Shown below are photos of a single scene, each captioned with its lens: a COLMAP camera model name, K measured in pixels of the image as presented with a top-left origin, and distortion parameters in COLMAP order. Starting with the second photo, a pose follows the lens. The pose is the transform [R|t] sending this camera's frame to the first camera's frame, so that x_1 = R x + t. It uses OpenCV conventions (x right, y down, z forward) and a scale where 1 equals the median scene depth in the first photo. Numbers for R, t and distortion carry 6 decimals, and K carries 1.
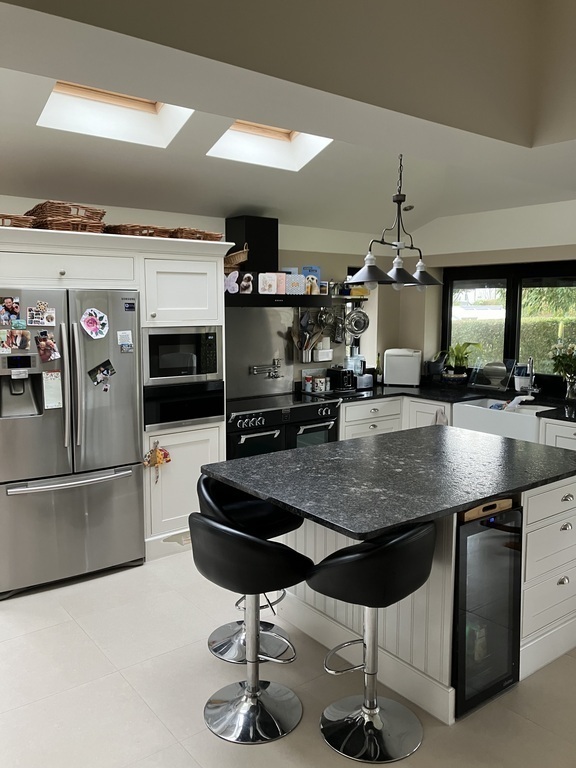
lens RADIAL K [[630.3, 0, 283.6], [0, 630.3, 383.4], [0, 0, 1]] dist [0.042302, -0.047414]
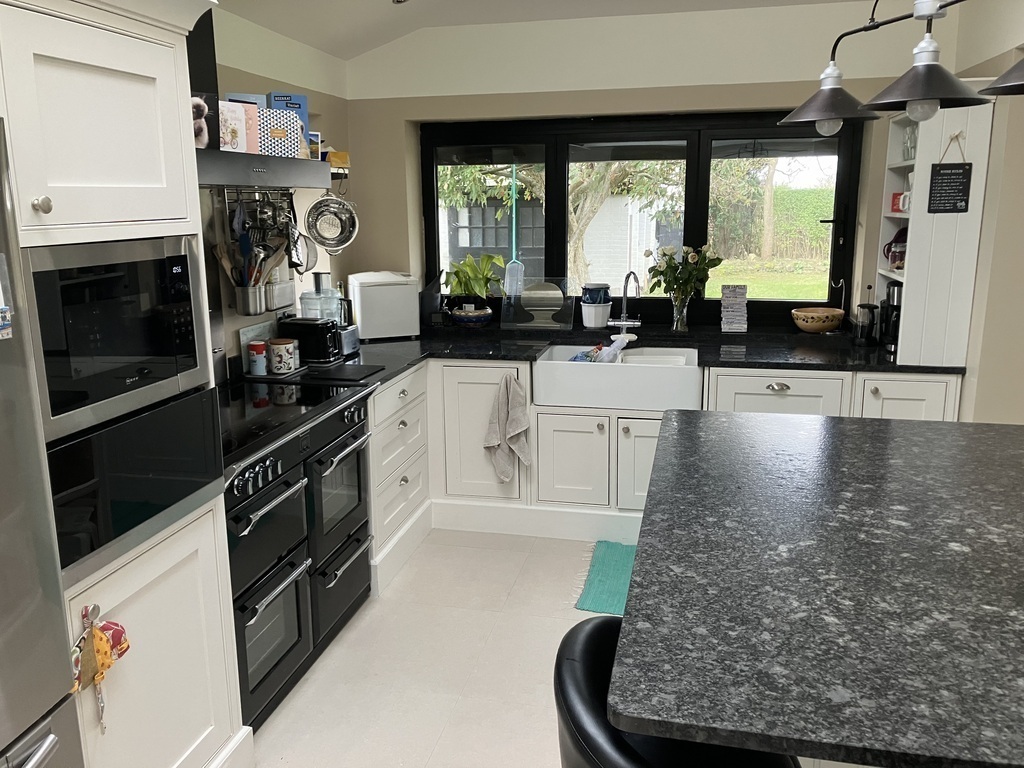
lens RADIAL K [[840.4, 0, 478.5], [0, 840.4, 378.7], [0, 0, 1]] dist [0.042302, -0.047414]
pose [[0.772610, -0.142241, 0.618741, -0.304336], [0.094012, 0.989467, 0.110075, -0.051906], [-0.627881, -0.026877, 0.777845, 0.561462]]
